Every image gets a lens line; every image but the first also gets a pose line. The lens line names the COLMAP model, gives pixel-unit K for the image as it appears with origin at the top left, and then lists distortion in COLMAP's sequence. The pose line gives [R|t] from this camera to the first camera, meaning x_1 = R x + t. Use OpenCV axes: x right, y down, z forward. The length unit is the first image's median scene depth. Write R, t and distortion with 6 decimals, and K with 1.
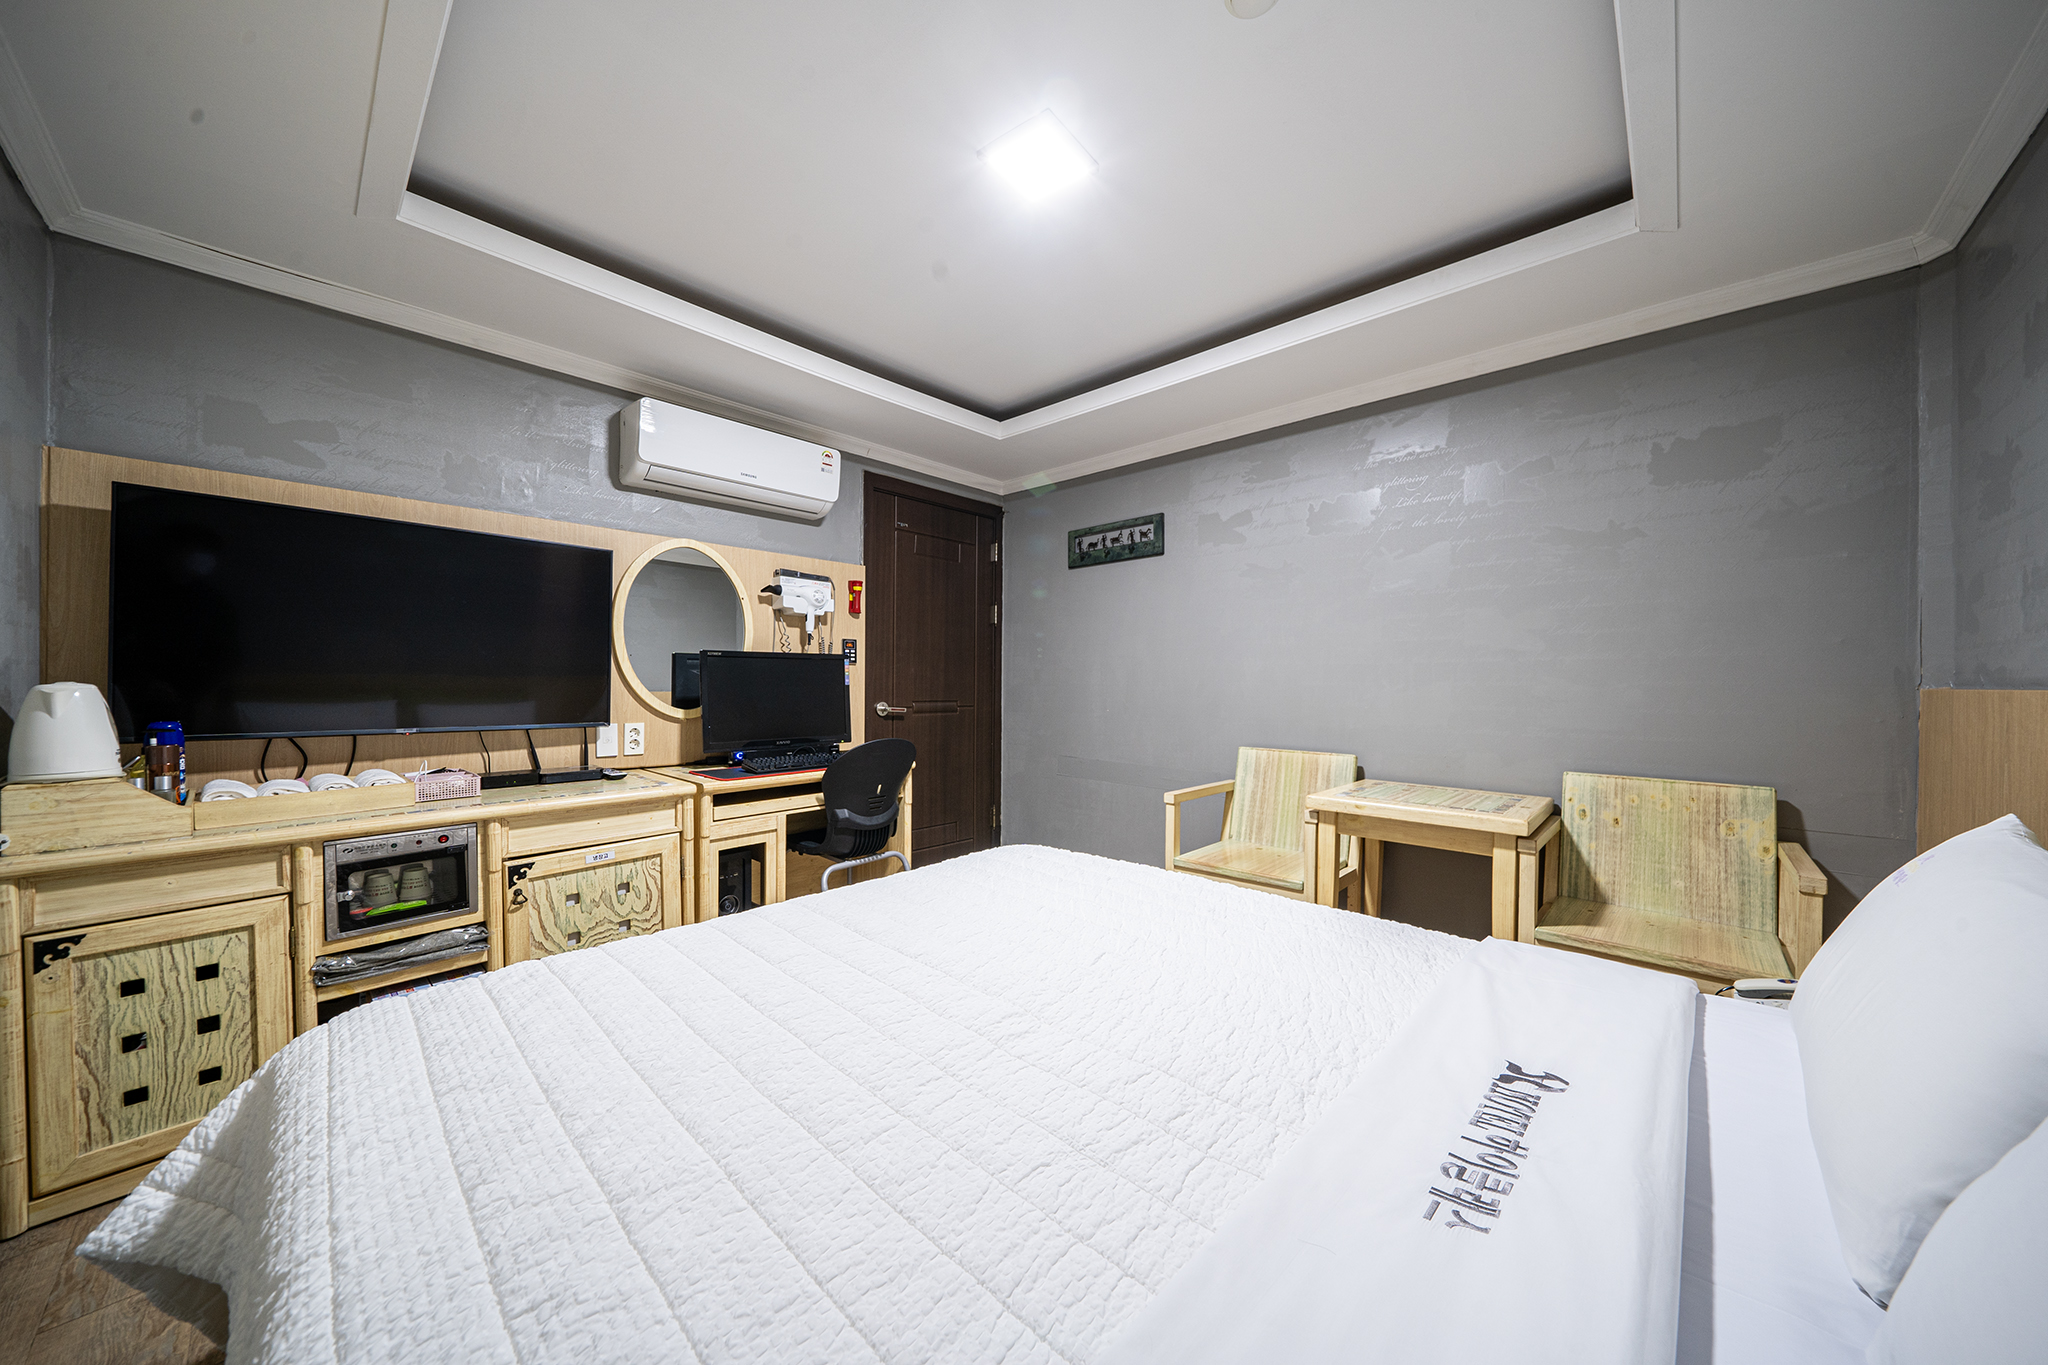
lens RADIAL K [[698.5, 0, 1036.0], [0, 698.5, 684.4], [0, 0, 1]] dist [-0.002428, -0.000300]
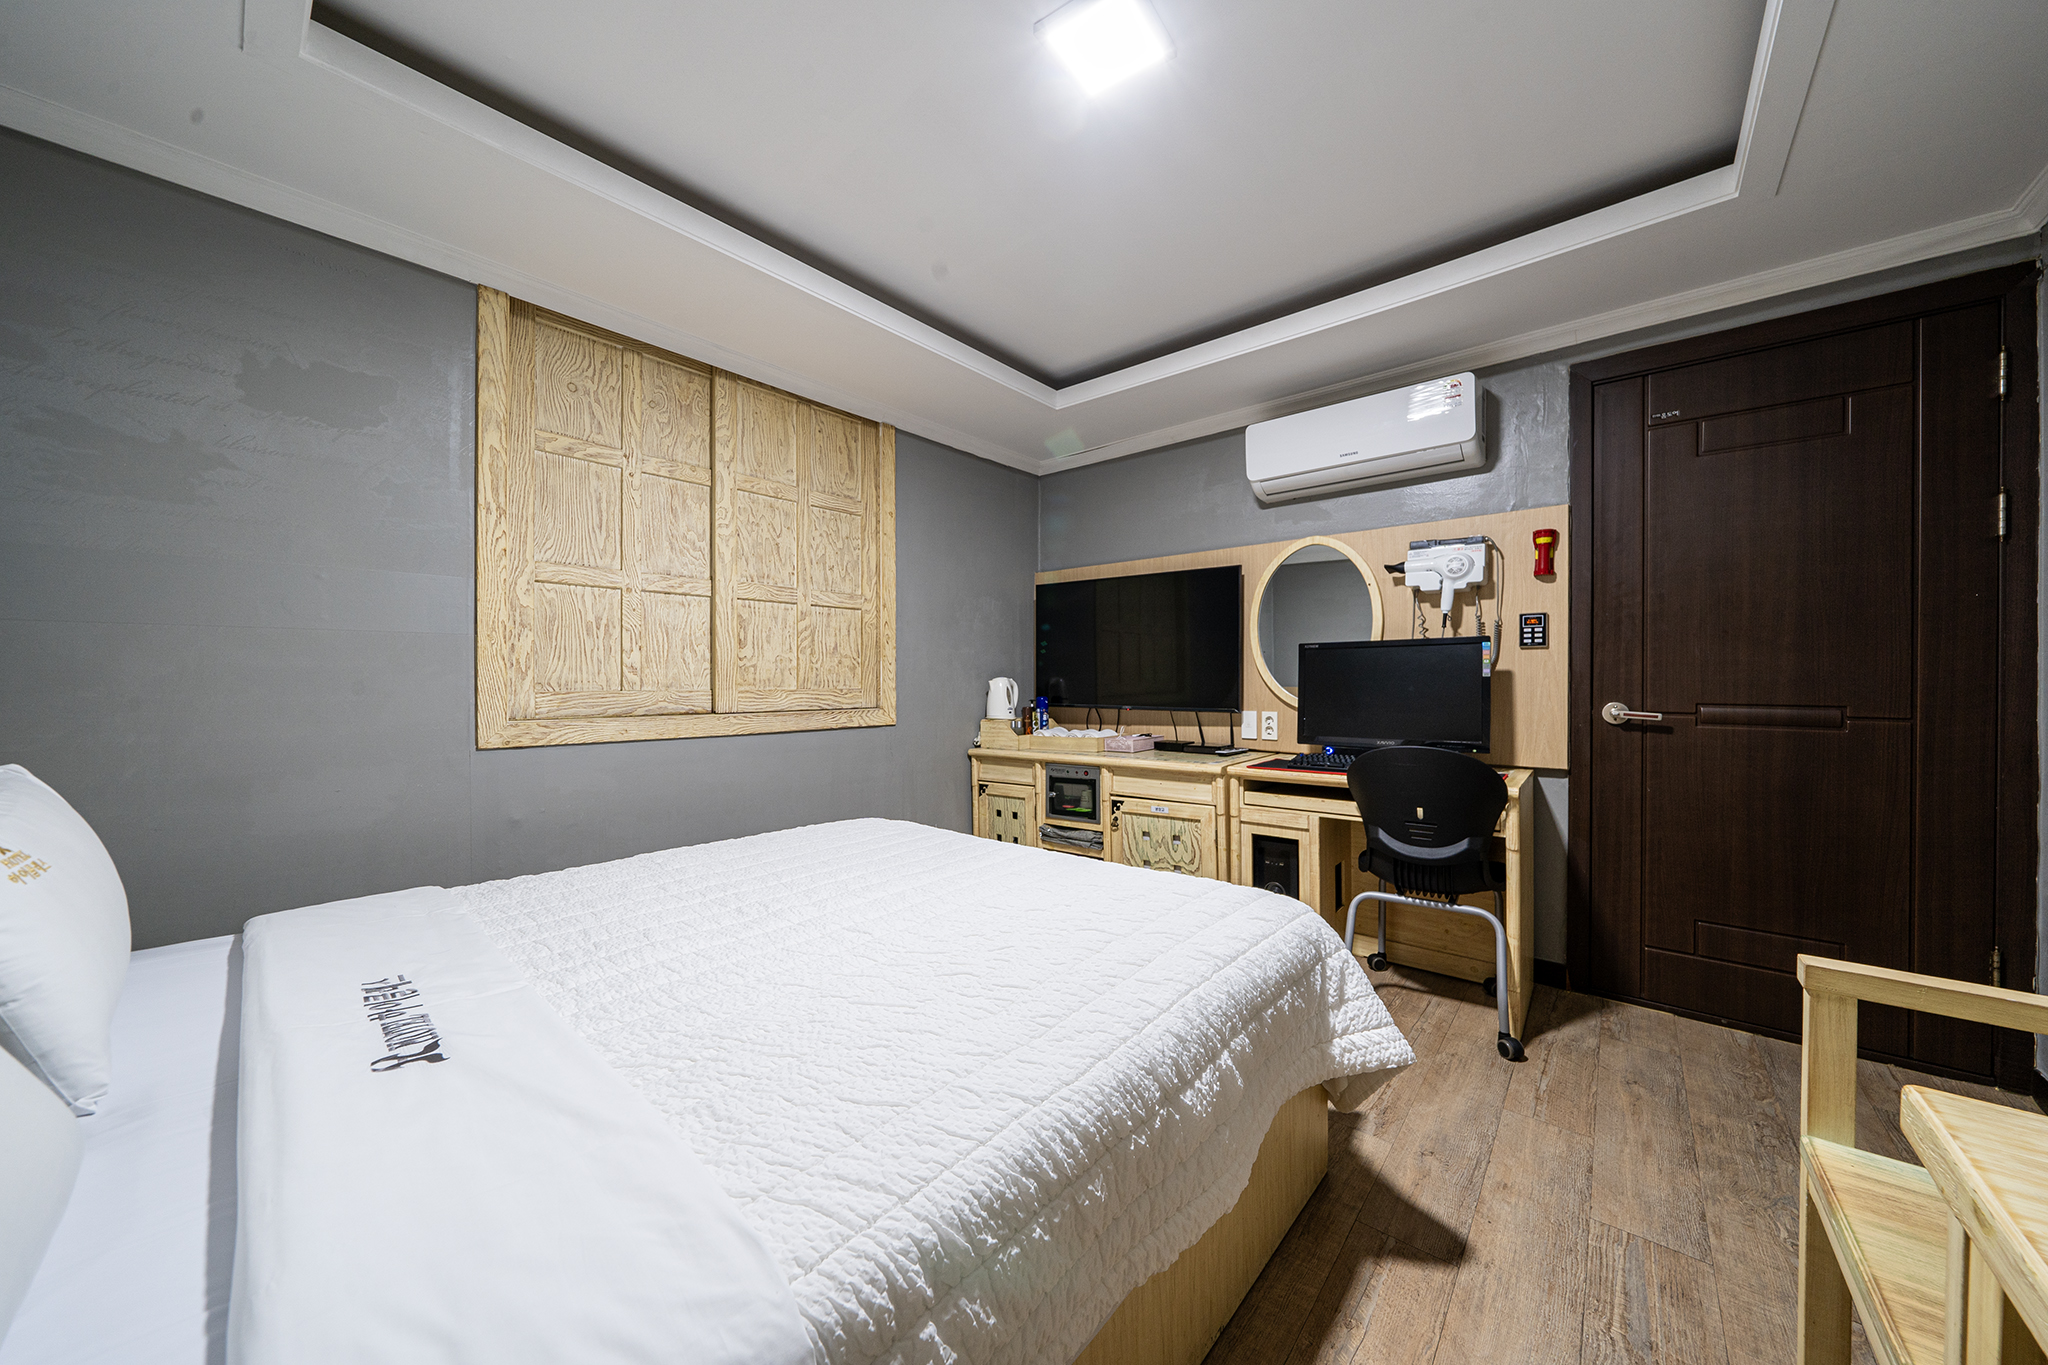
lens RADIAL K [[698.5, 0, 1036.0], [0, 698.5, 684.4], [0, 0, 1]] dist [-0.002428, -0.000300]
pose [[0.045589, 0.001822, -0.998959, 0.706699], [0.000359, 0.999998, 0.001840, 0.011439], [0.998960, -0.000442, 0.045588, 0.747971]]
